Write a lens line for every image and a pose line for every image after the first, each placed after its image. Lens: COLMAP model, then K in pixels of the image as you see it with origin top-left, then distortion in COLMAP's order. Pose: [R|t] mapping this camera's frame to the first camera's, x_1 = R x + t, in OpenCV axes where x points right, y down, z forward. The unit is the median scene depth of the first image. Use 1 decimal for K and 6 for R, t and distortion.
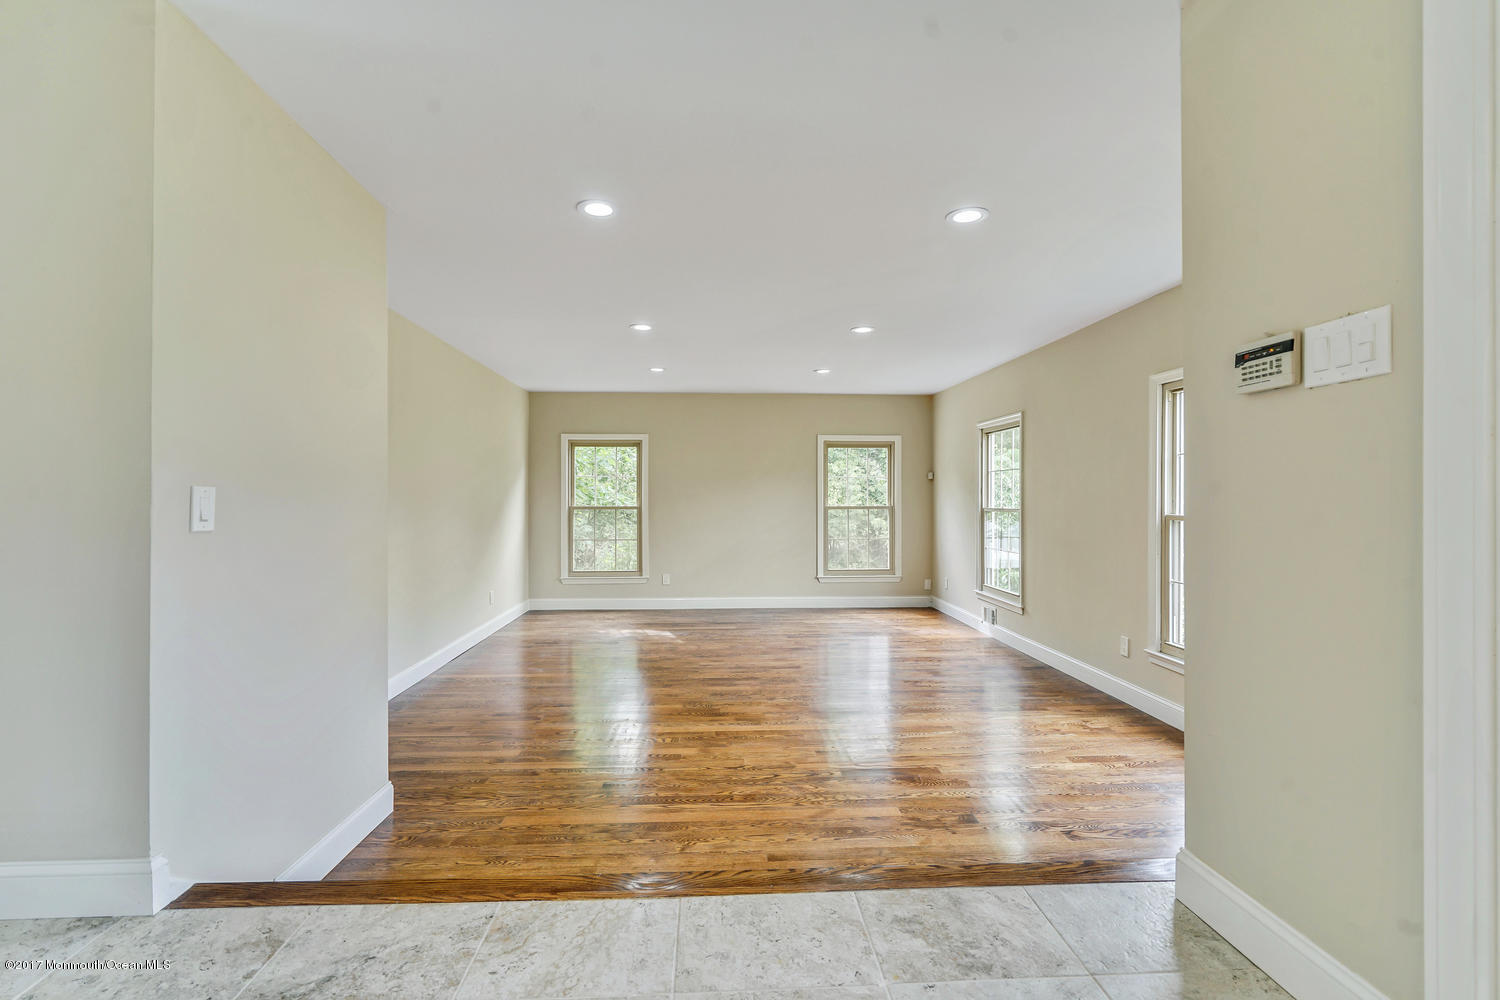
lens RADIAL K [[703.2, 0, 750.0], [0, 703.2, 500.0], [0, 0, 1]] dist [-0.002592, -0.000145]
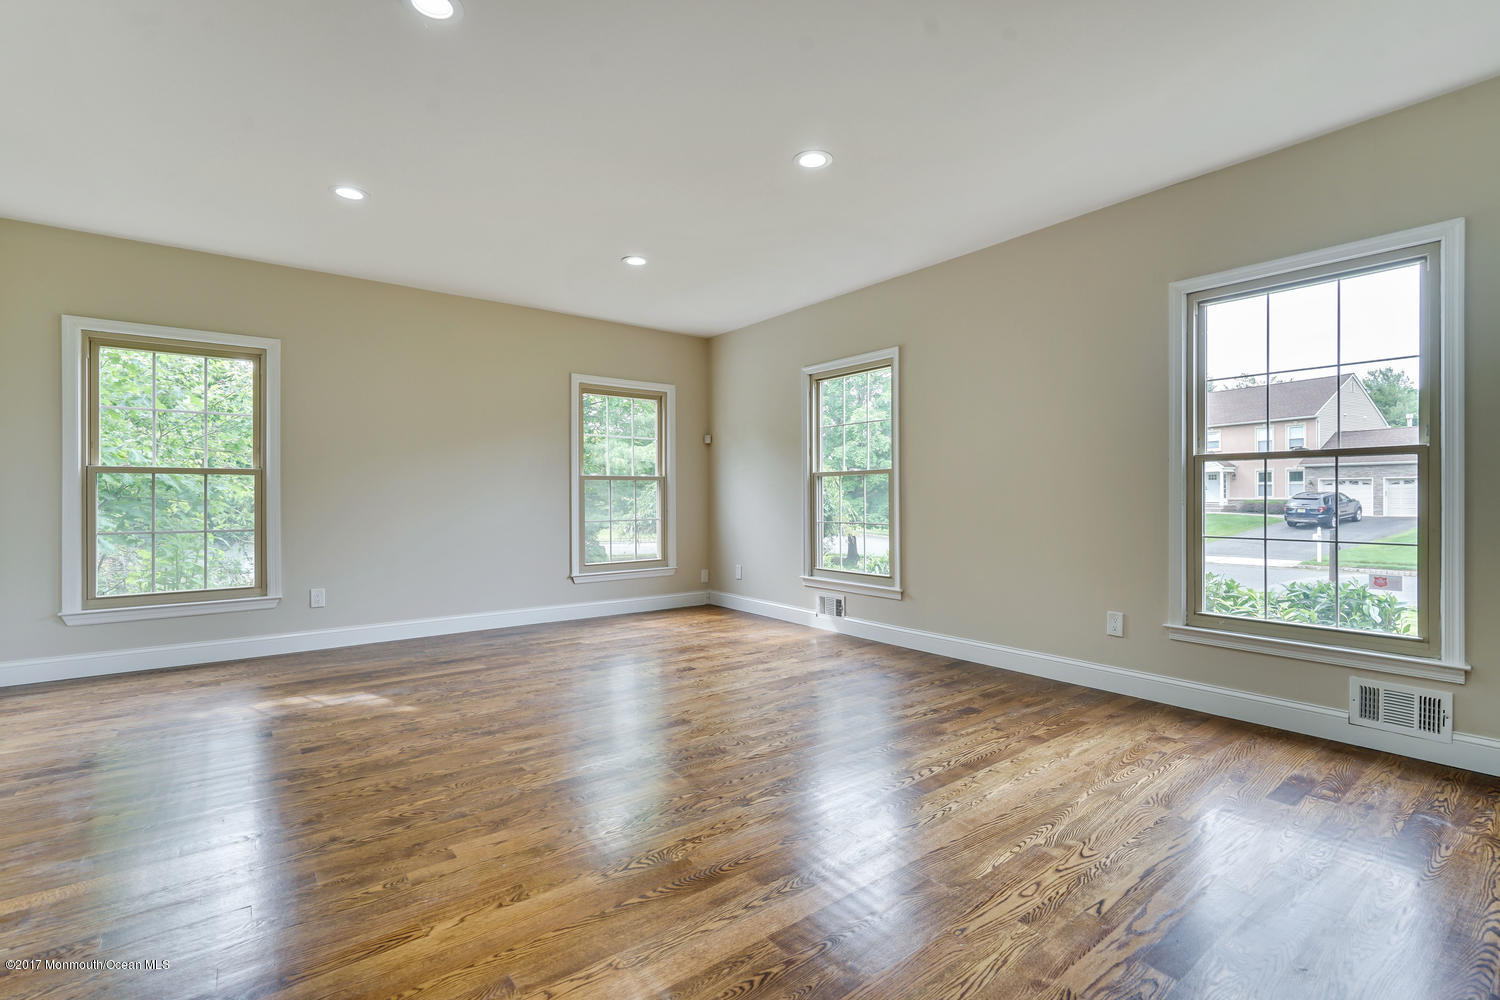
lens RADIAL K [[677.5, 0, 750.0], [0, 677.5, 500.0], [0, 0, 1]] dist [-0.004060, 0.000397]
pose [[0.821100, -0.004495, 0.570766, -0.156494], [0.007970, 0.999962, -0.003590, 0.041281], [-0.570728, 0.007497, 0.821105, 0.375941]]
